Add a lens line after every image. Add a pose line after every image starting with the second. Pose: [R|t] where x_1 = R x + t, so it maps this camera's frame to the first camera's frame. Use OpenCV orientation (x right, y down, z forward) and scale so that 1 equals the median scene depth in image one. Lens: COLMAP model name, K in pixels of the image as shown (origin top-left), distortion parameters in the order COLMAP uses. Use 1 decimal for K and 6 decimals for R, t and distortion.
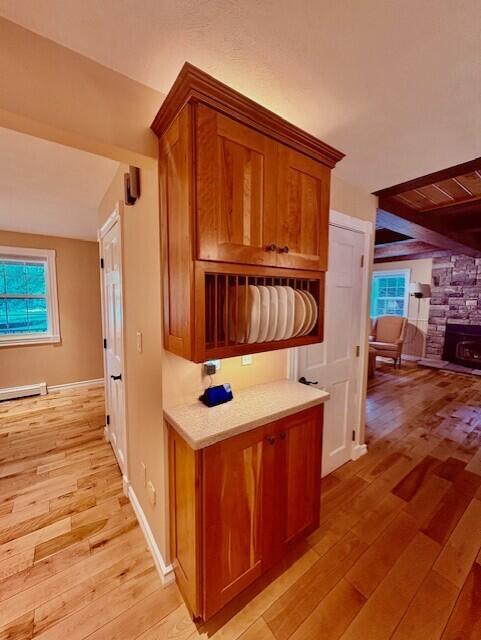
lens RADIAL K [[255.6, 0, 239.1], [0, 255.6, 322.6], [0, 0, 1]] dist [-0.003386, -0.000442]
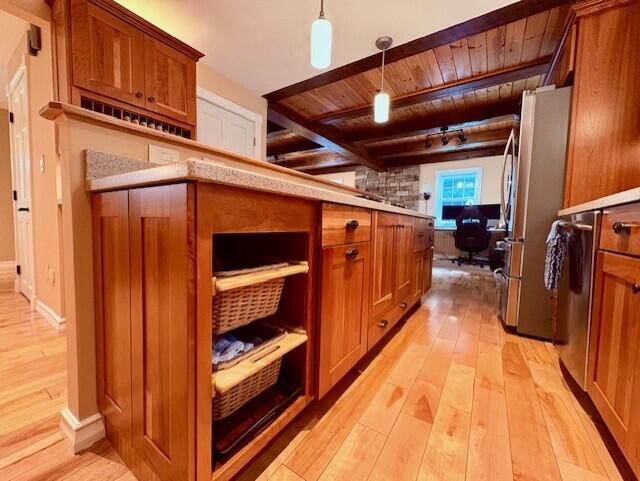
lens RADIAL K [[255.6, 0, 319.7], [0, 255.6, 241.0], [0, 0, 1]] dist [-0.003386, -0.000442]
pose [[0.937095, -0.004655, 0.349043, 0.434200], [0.011415, 0.999785, -0.017314, 0.468145], [-0.348888, 0.020209, 0.936947, -0.625872]]
